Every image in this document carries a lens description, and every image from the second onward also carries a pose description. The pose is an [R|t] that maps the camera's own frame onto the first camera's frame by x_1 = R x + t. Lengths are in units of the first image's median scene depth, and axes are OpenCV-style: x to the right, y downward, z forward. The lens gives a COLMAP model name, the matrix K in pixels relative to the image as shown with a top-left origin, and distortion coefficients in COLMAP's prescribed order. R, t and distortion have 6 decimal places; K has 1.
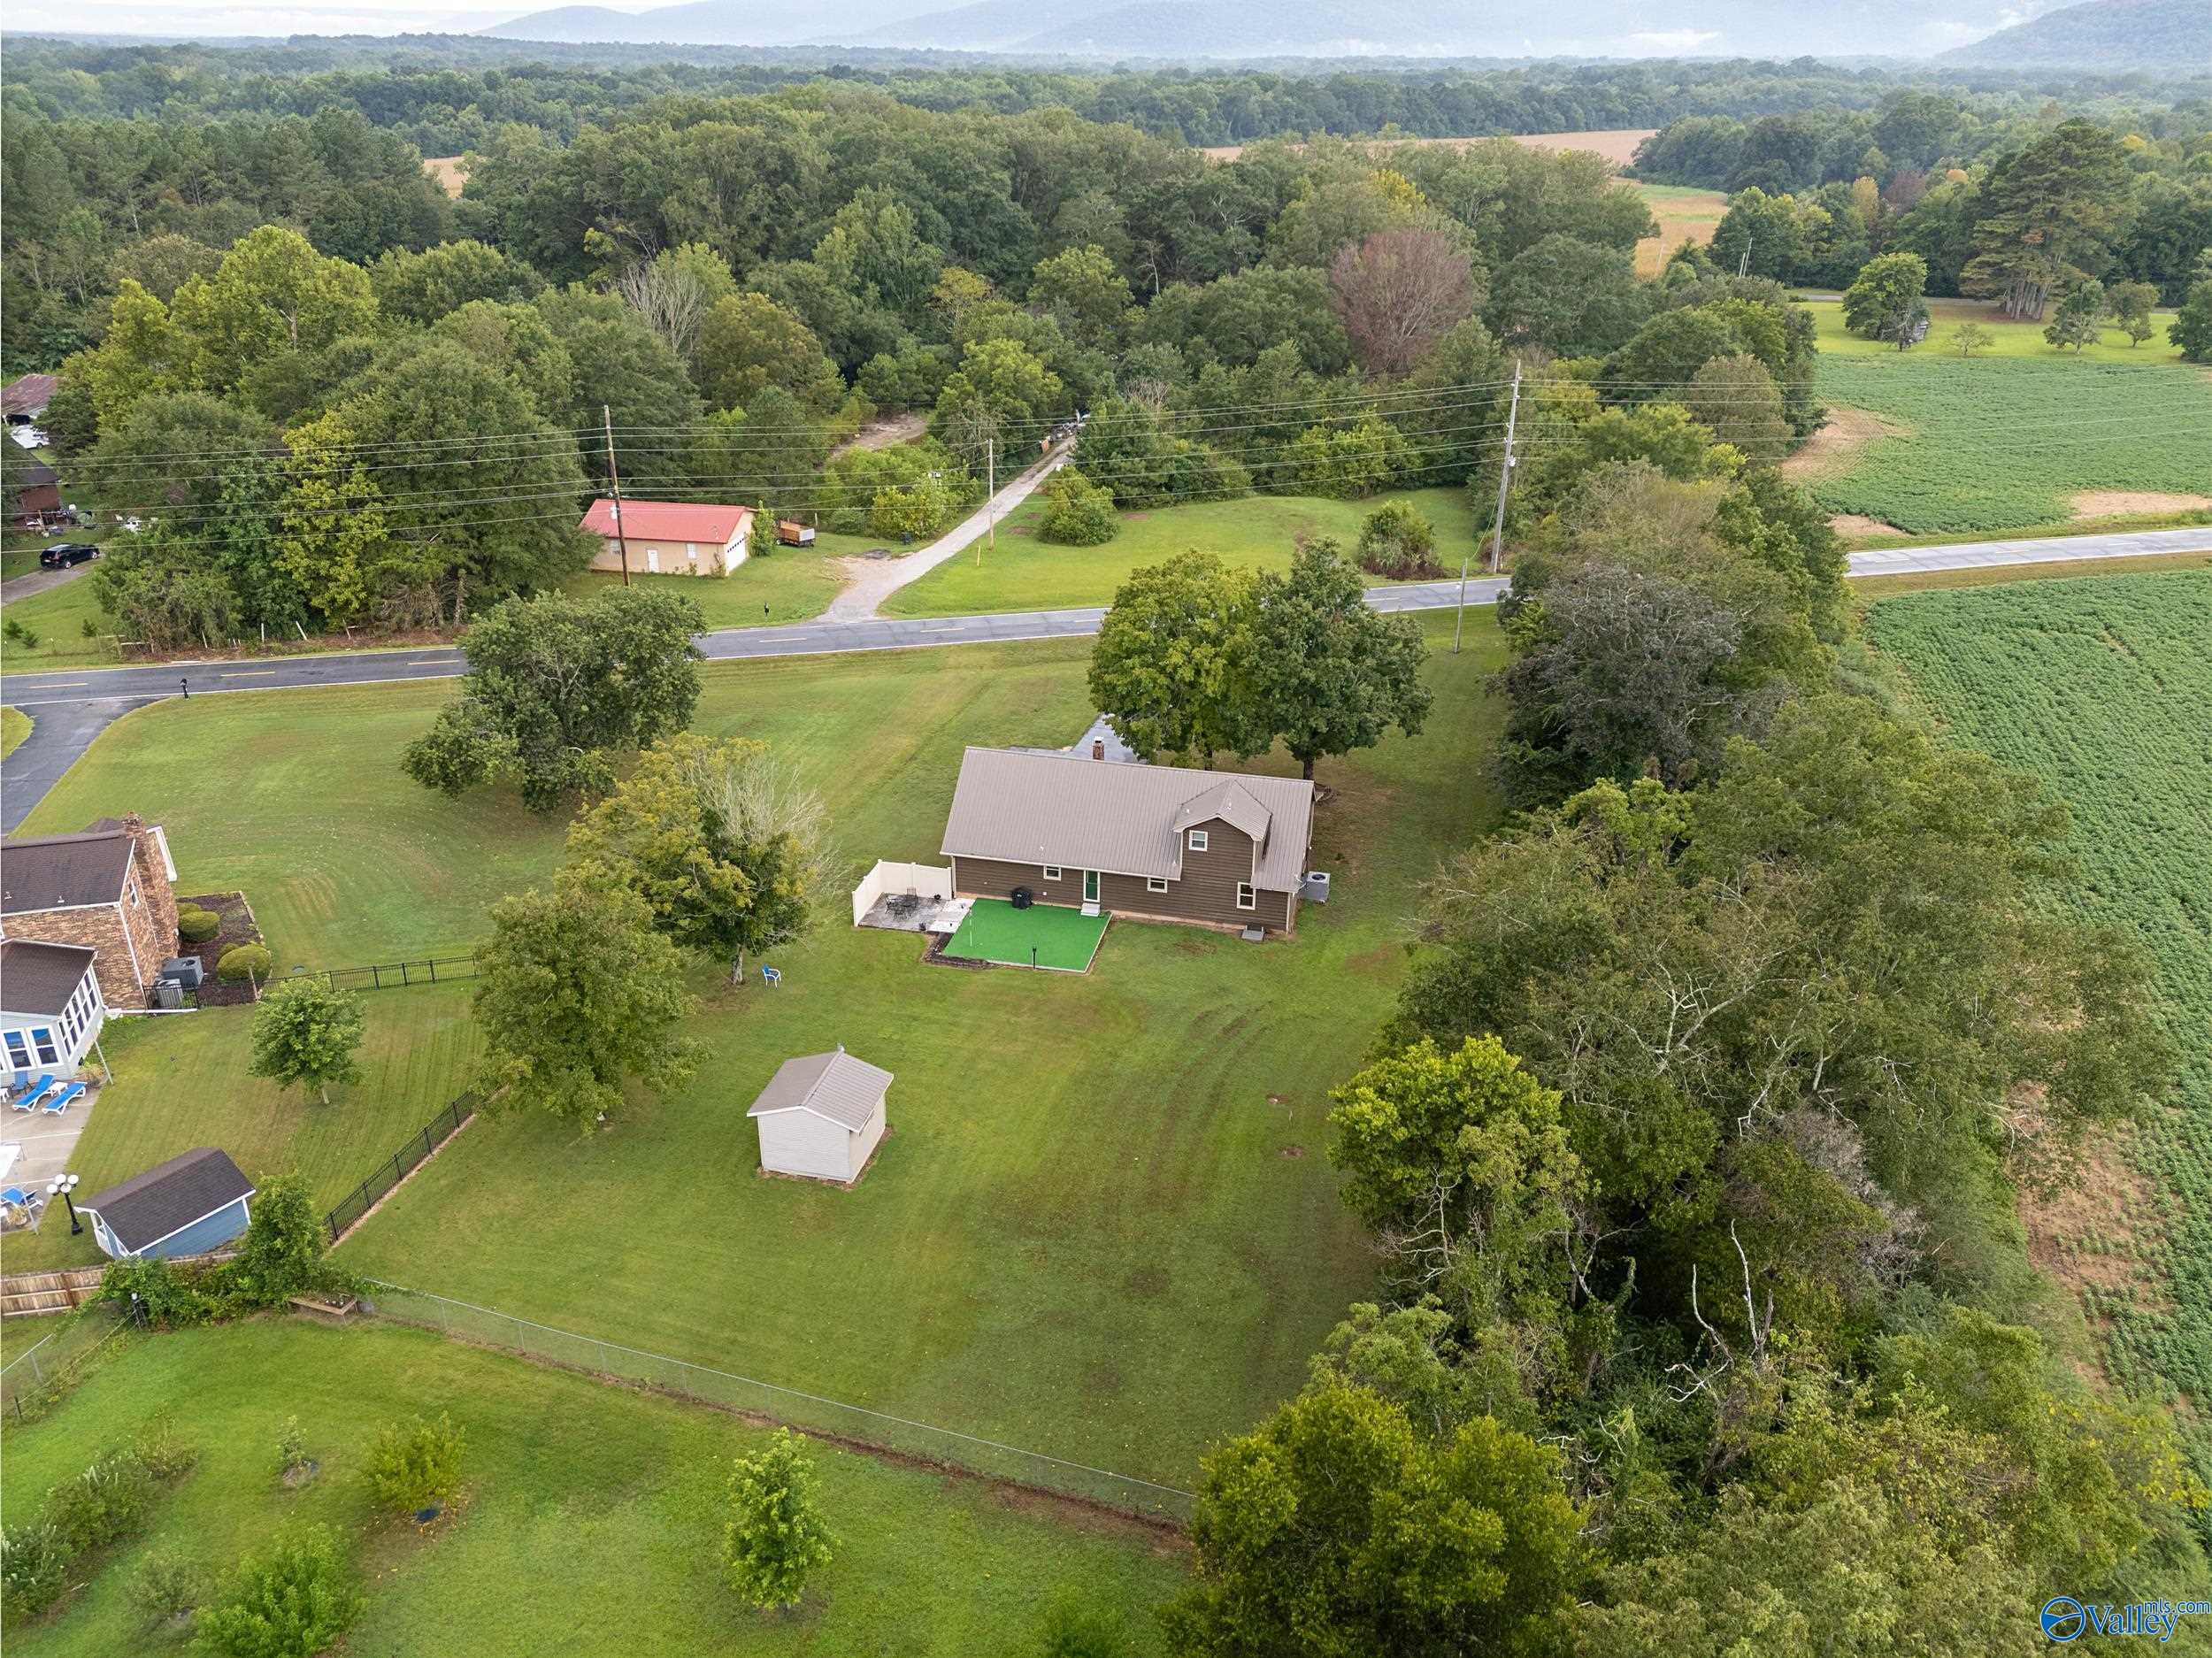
lens RADIAL K [[1635.6, 0, 1106.0], [0, 1635.6, 829.0], [0, 0, 1]] dist [0.064648, -0.046867]
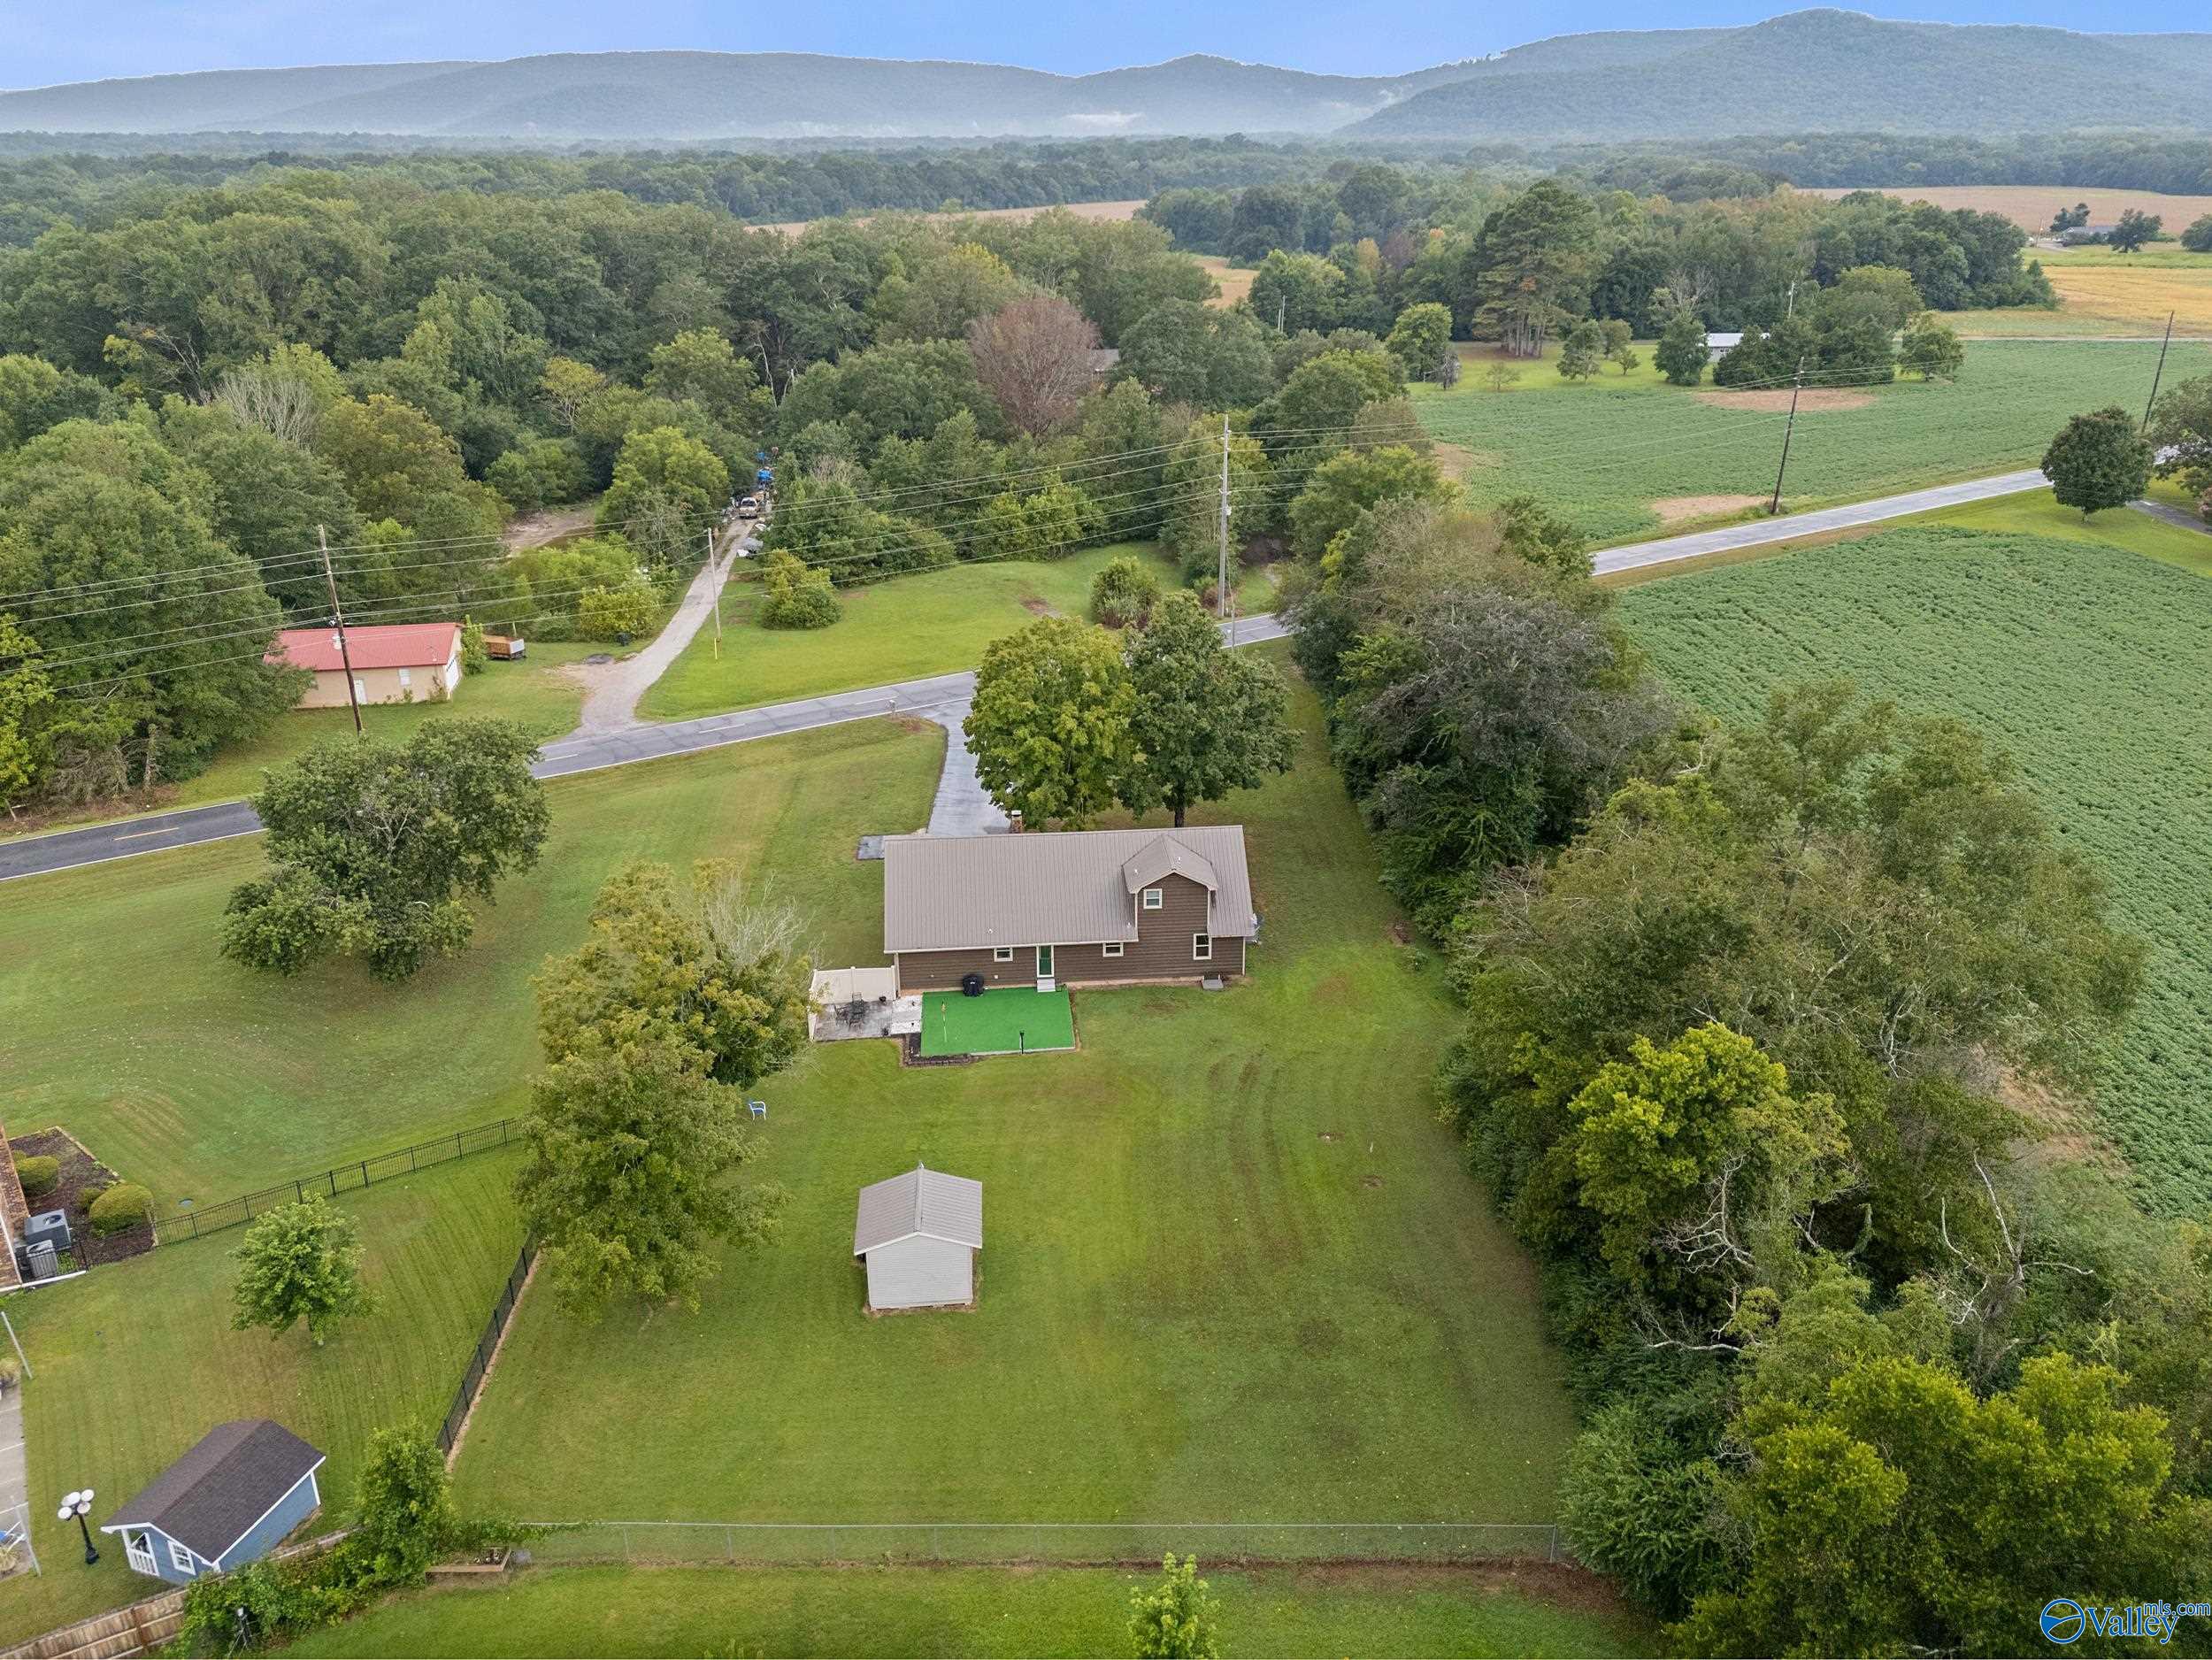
lens RADIAL K [[1635.7, 0, 1106.0], [0, 1635.7, 830.0], [0, 0, 1]] dist [0.064648, -0.046867]
pose [[0.952809, -0.133369, 0.272703, -0.134105], [0.144033, 0.989383, -0.019372, -0.010952], [-0.267224, 0.057737, 0.961903, 0.022557]]
